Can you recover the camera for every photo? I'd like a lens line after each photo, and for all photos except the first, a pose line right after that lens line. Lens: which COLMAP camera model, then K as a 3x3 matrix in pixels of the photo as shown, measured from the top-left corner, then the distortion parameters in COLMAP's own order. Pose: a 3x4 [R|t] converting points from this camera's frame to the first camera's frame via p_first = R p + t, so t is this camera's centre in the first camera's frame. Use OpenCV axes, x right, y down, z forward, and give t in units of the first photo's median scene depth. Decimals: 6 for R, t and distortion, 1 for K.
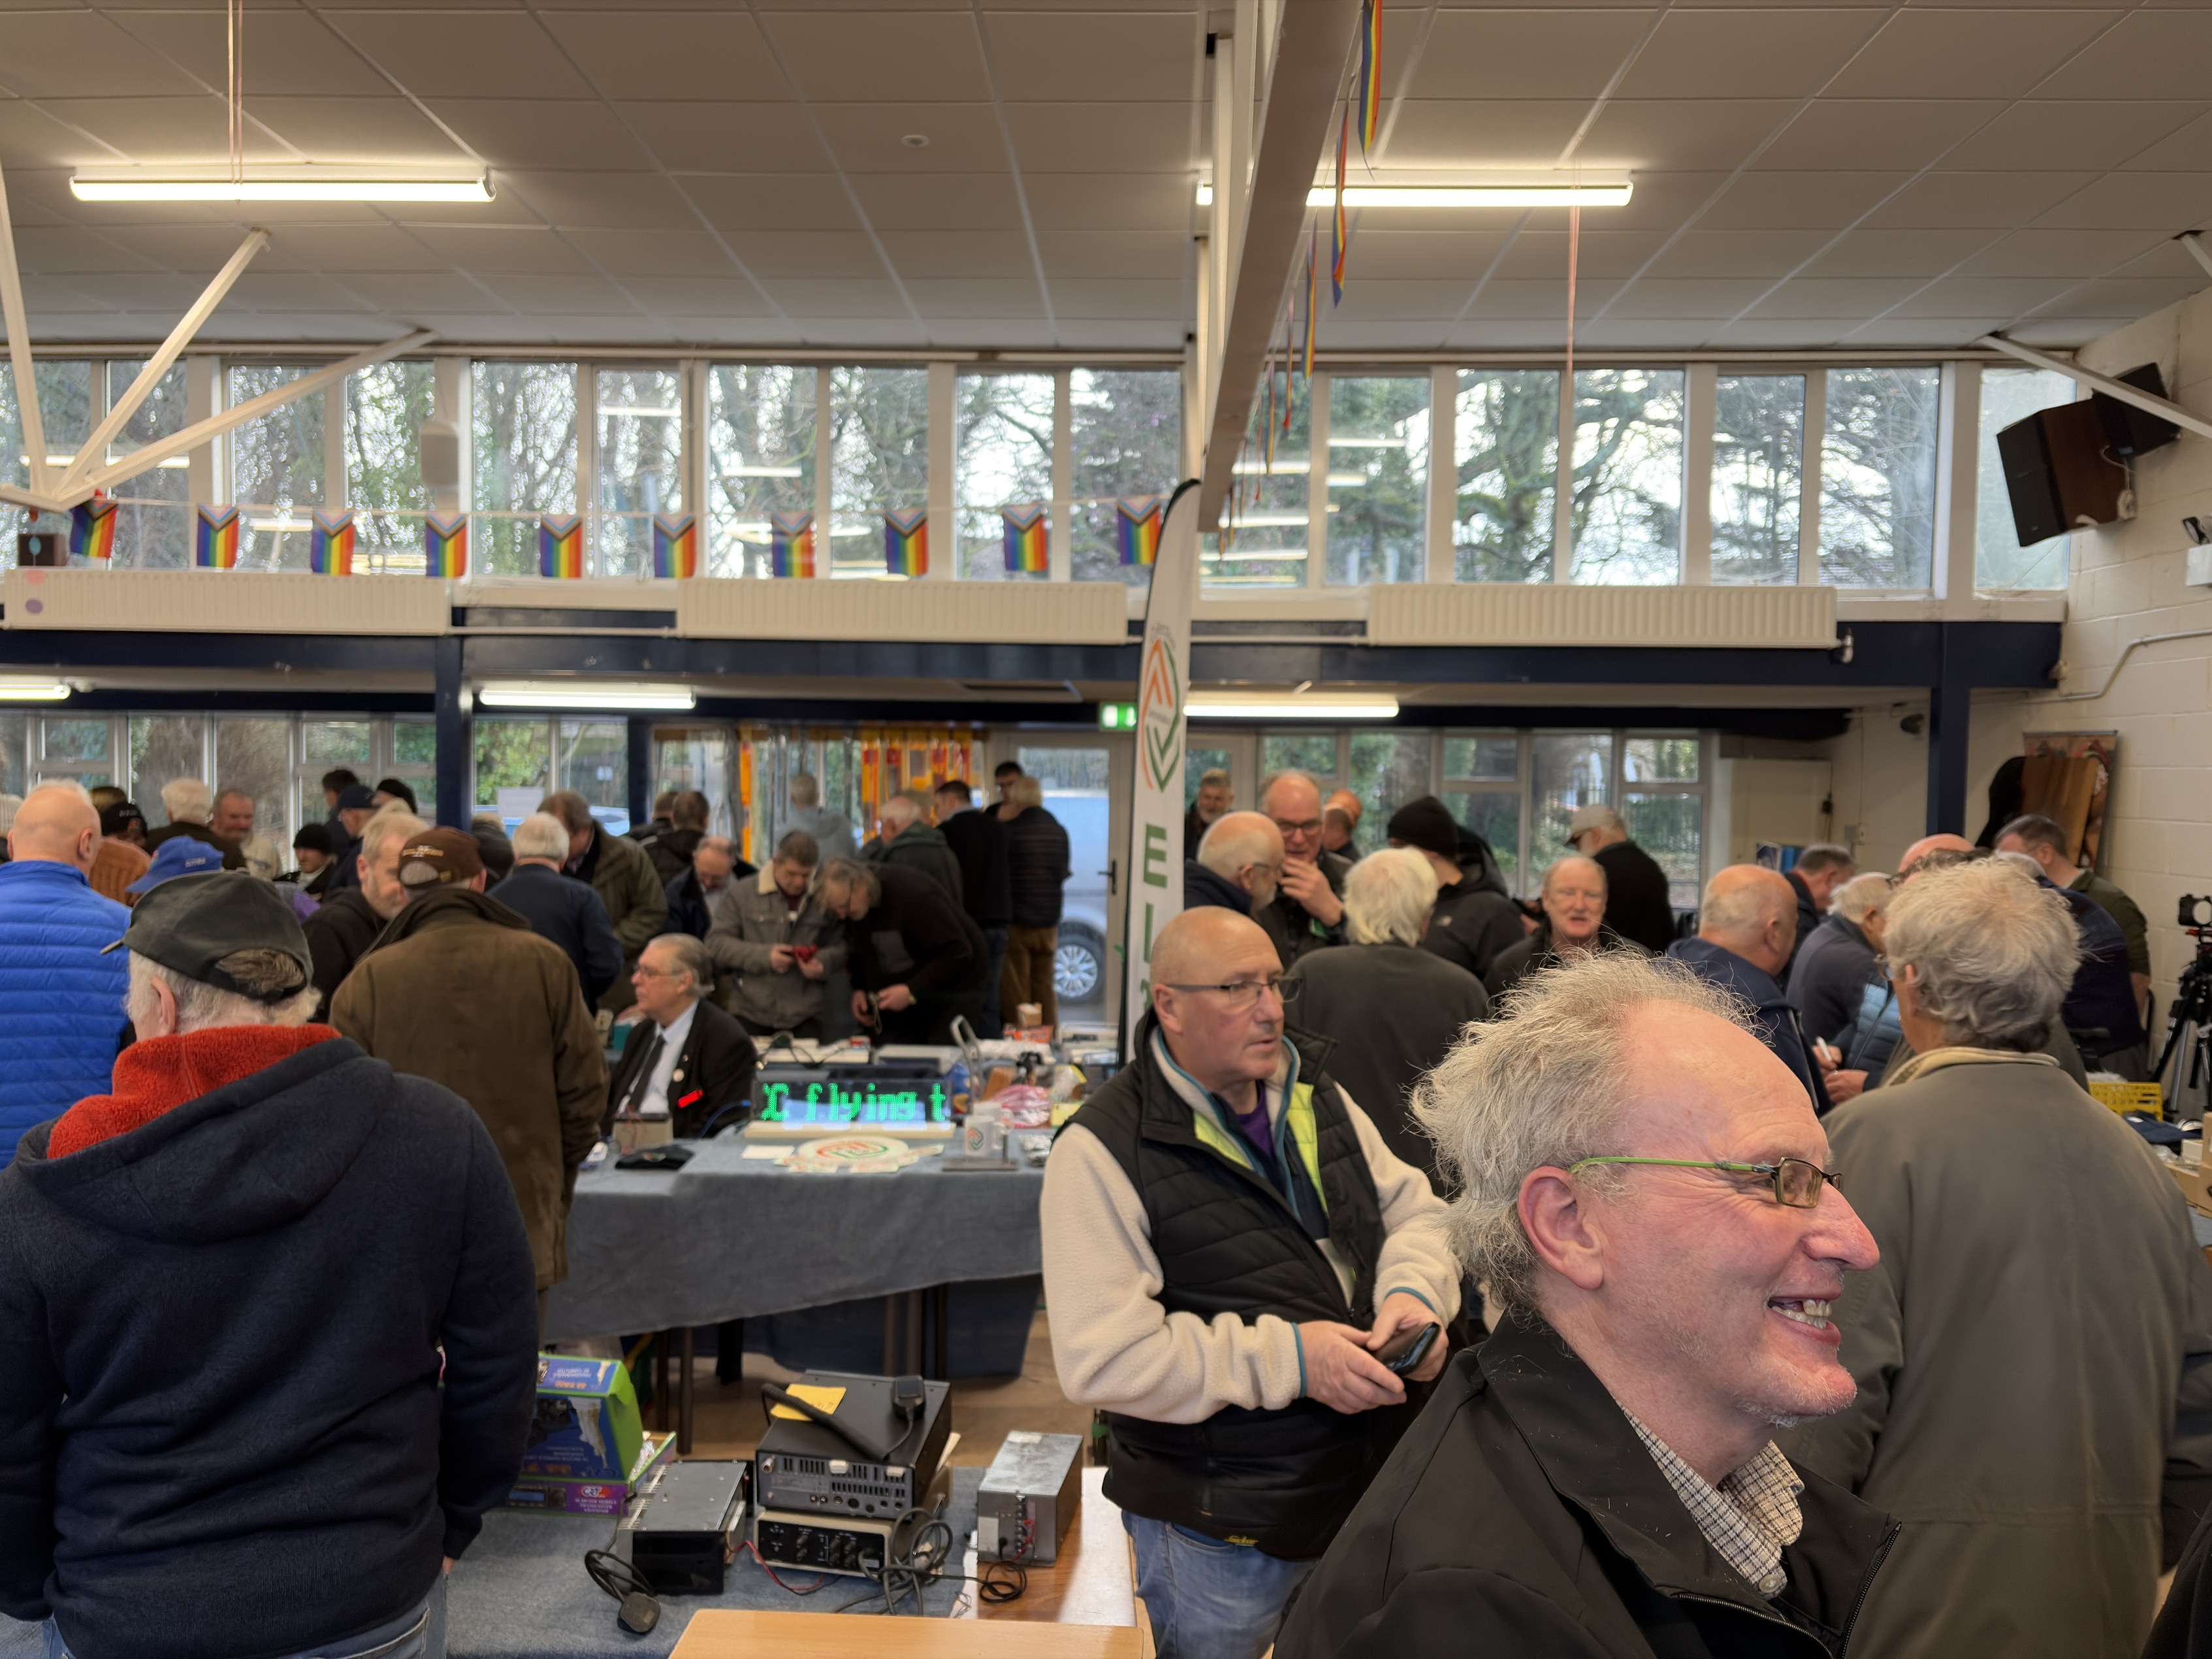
lens RADIAL K [[1655.9, 0, 1068.9], [0, 1655.9, 840.9], [0, 0, 1]] dist [0.064431, -0.083498]
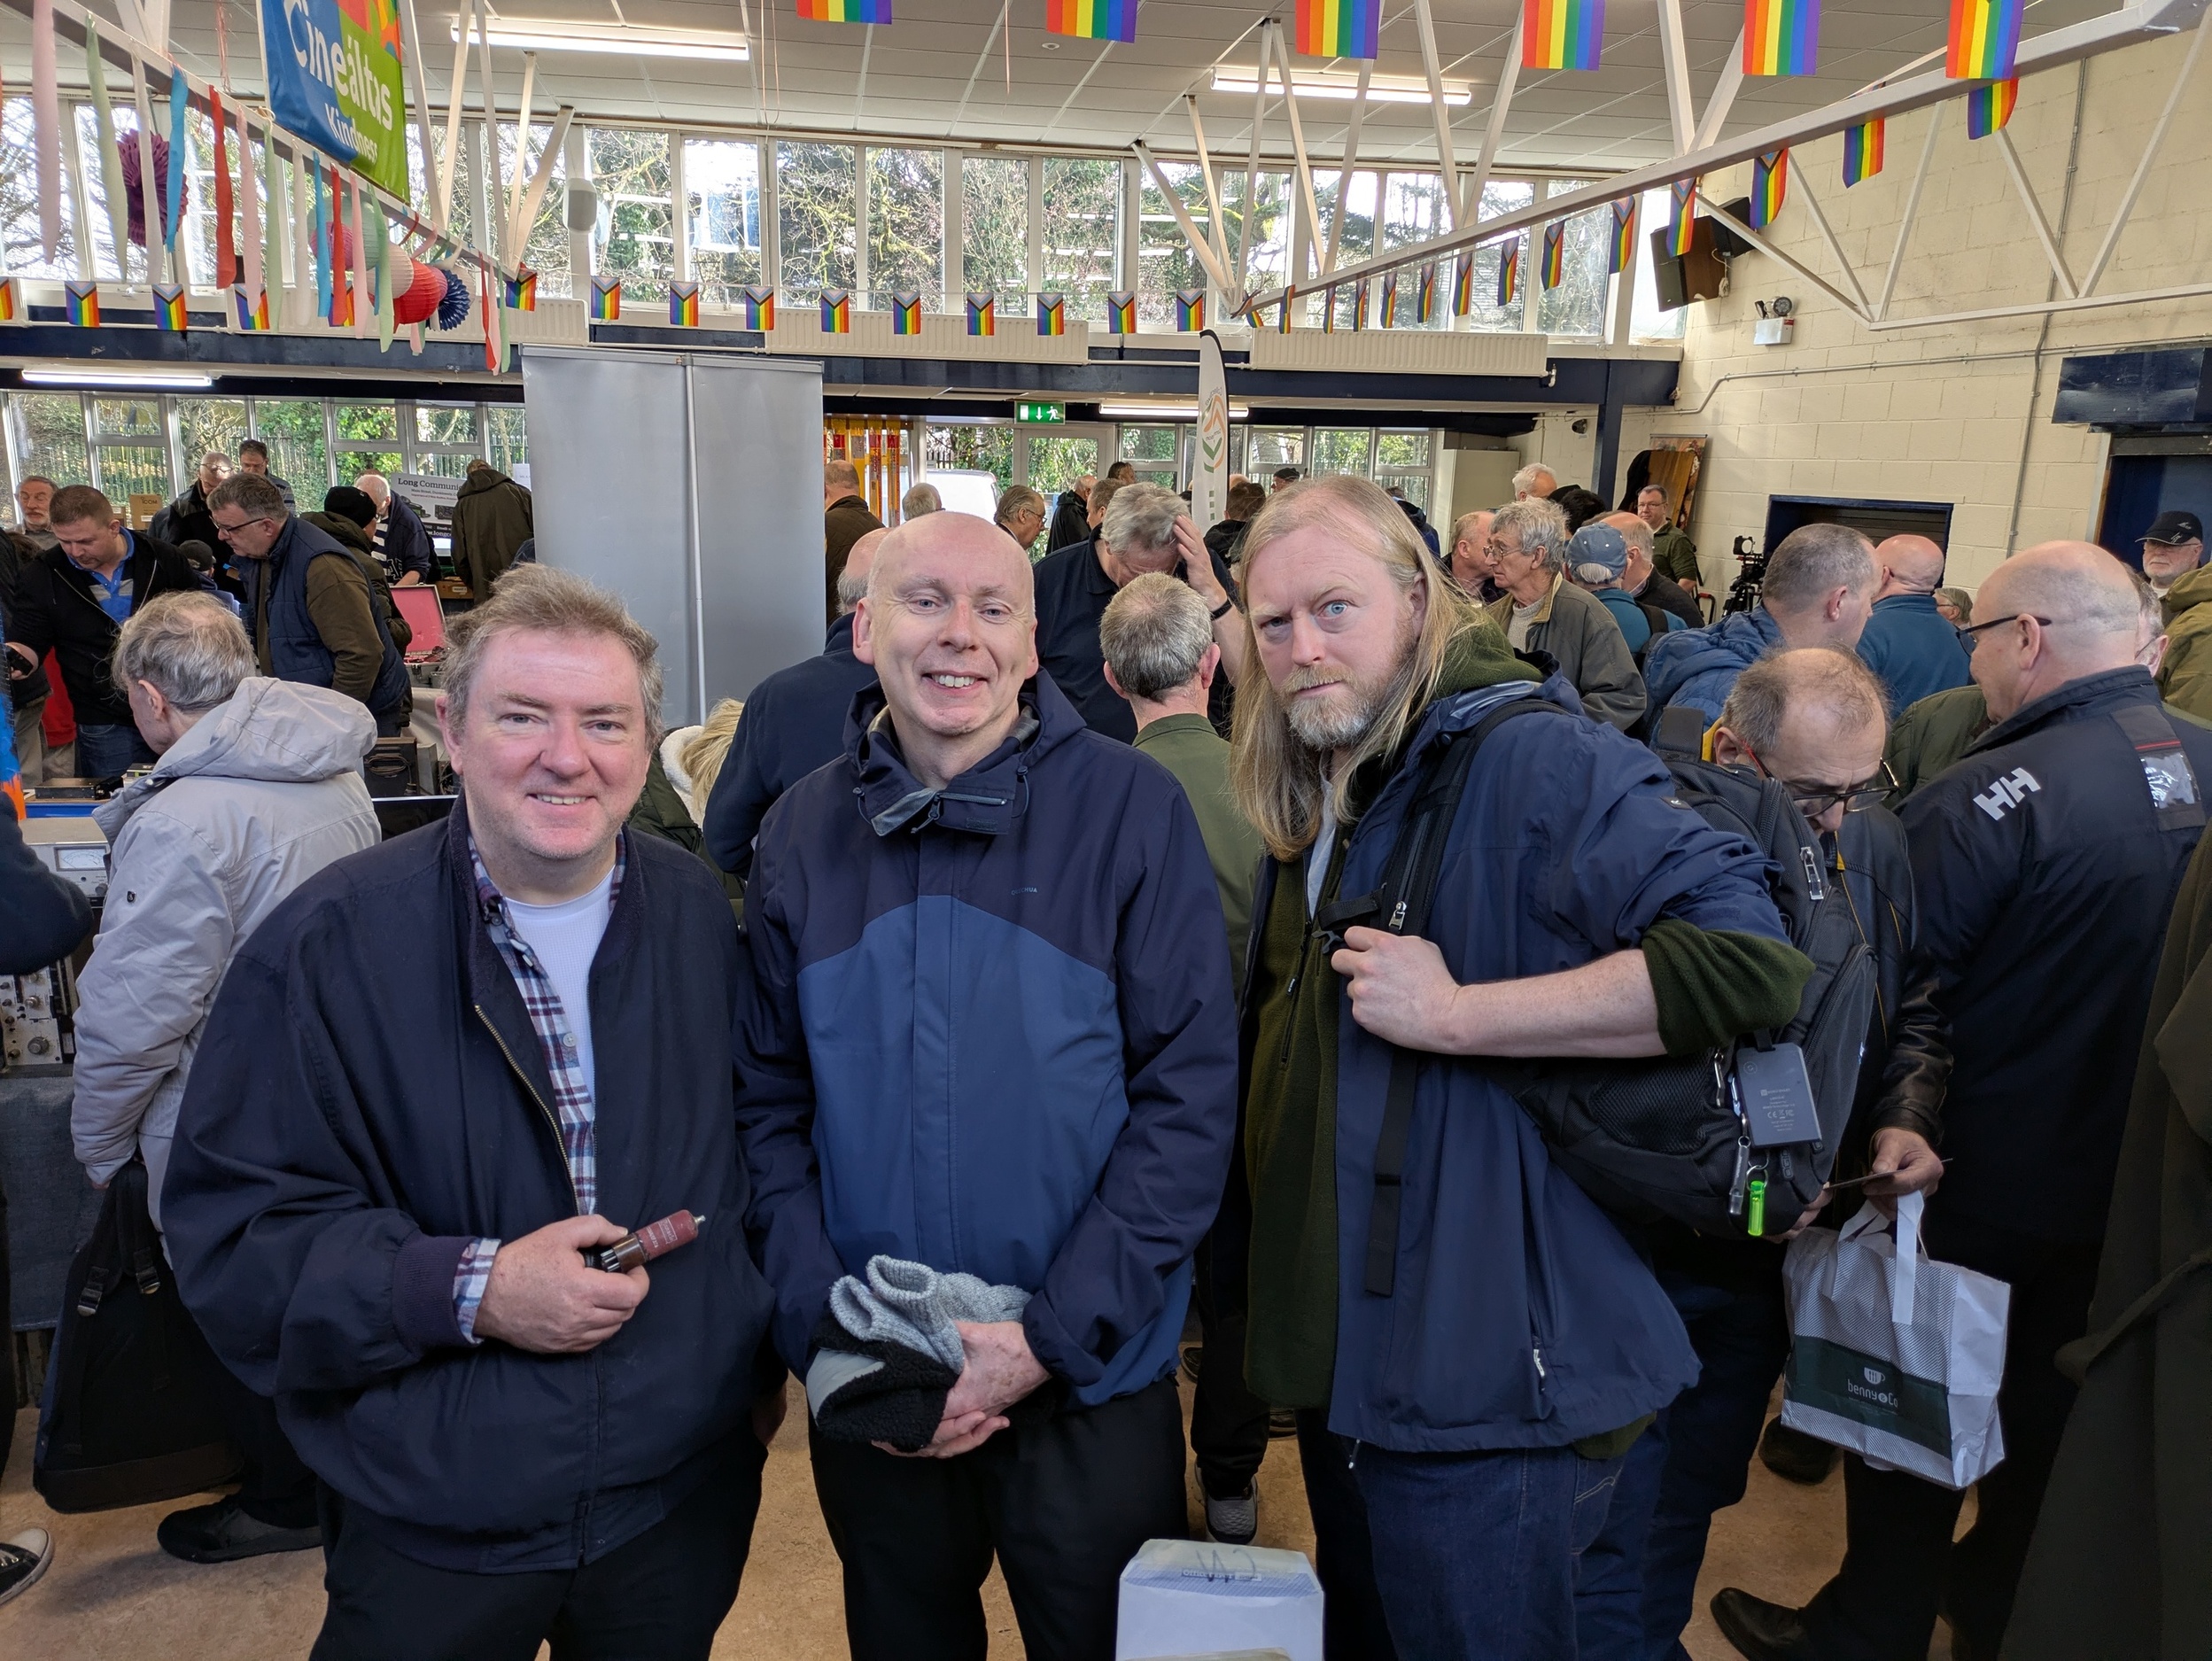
lens RADIAL K [[1620.7, 0, 1091.7], [0, 1620.7, 829.8], [0, 0, 1]] dist [0.053908, -0.054054]
pose [[0.976208, -0.041976, 0.212733, -0.279850], [0.001143, 0.982066, 0.188535, 0.009151], [-0.216831, -0.183806, 0.958749, -0.413661]]
